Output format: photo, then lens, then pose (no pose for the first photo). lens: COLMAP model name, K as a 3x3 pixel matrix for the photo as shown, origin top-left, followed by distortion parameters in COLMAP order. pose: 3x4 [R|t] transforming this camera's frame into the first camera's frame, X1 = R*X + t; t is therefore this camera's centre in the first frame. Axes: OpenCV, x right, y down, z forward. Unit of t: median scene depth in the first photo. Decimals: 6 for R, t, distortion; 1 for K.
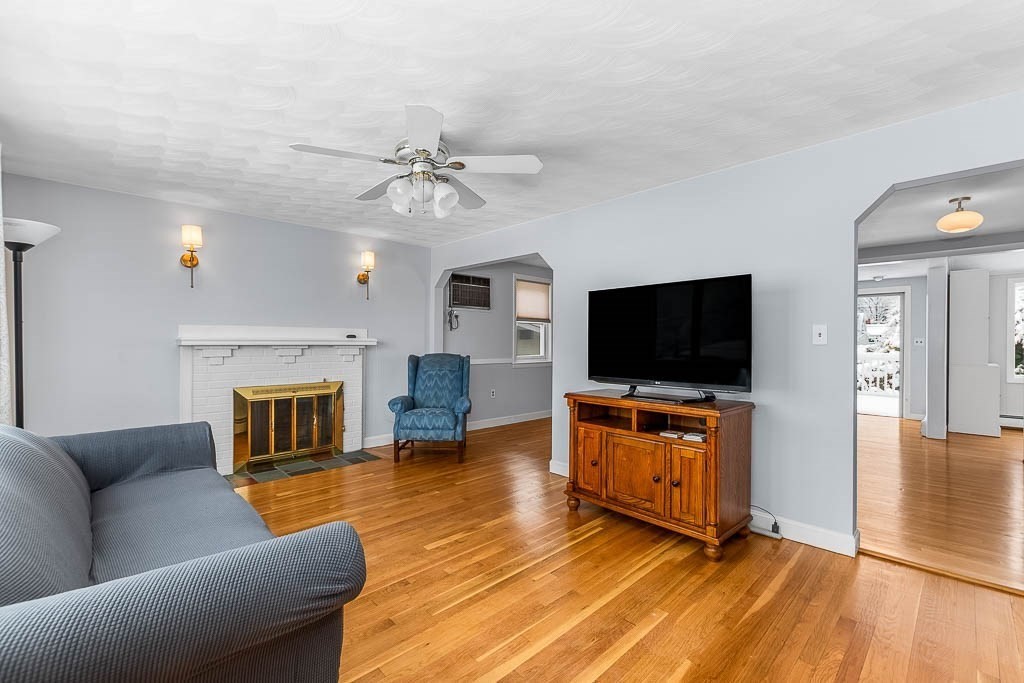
lens RADIAL K [[450.4, 0, 512.0], [0, 450.4, 341.5], [0, 0, 1]] dist [-0.000733, -0.000155]
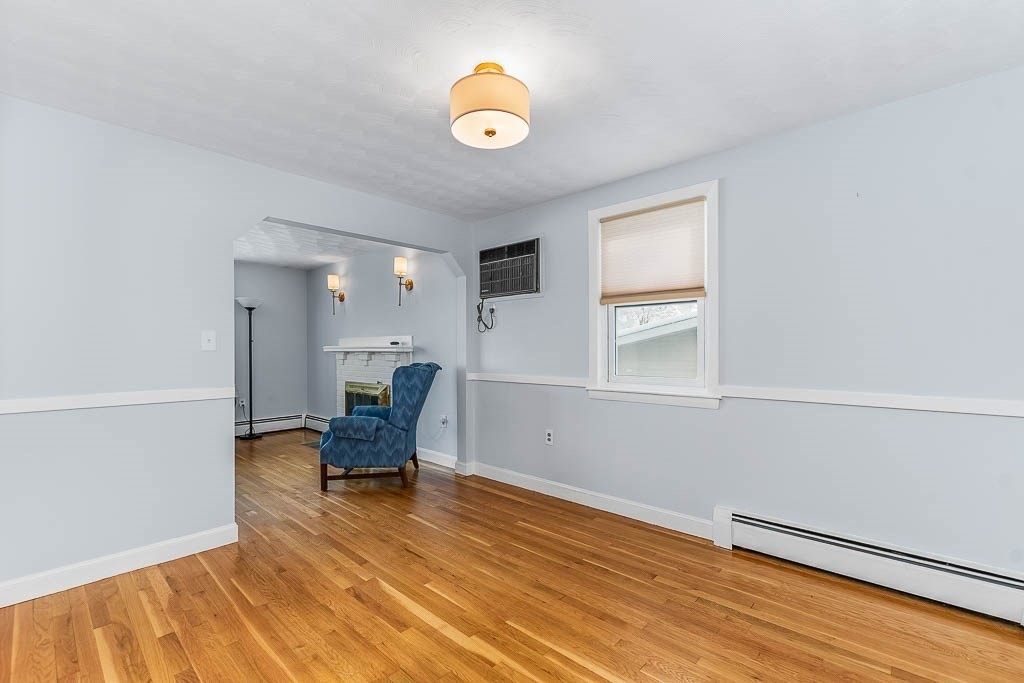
lens RADIAL K [[450.4, 0, 512.0], [0, 450.4, 341.5], [0, 0, 1]] dist [-0.000733, -0.000155]
pose [[0.045602, -0.019214, -0.998775, 0.577726], [0.006208, 0.999801, -0.018950, 0.005474], [0.998940, -0.005336, 0.045712, 1.008768]]
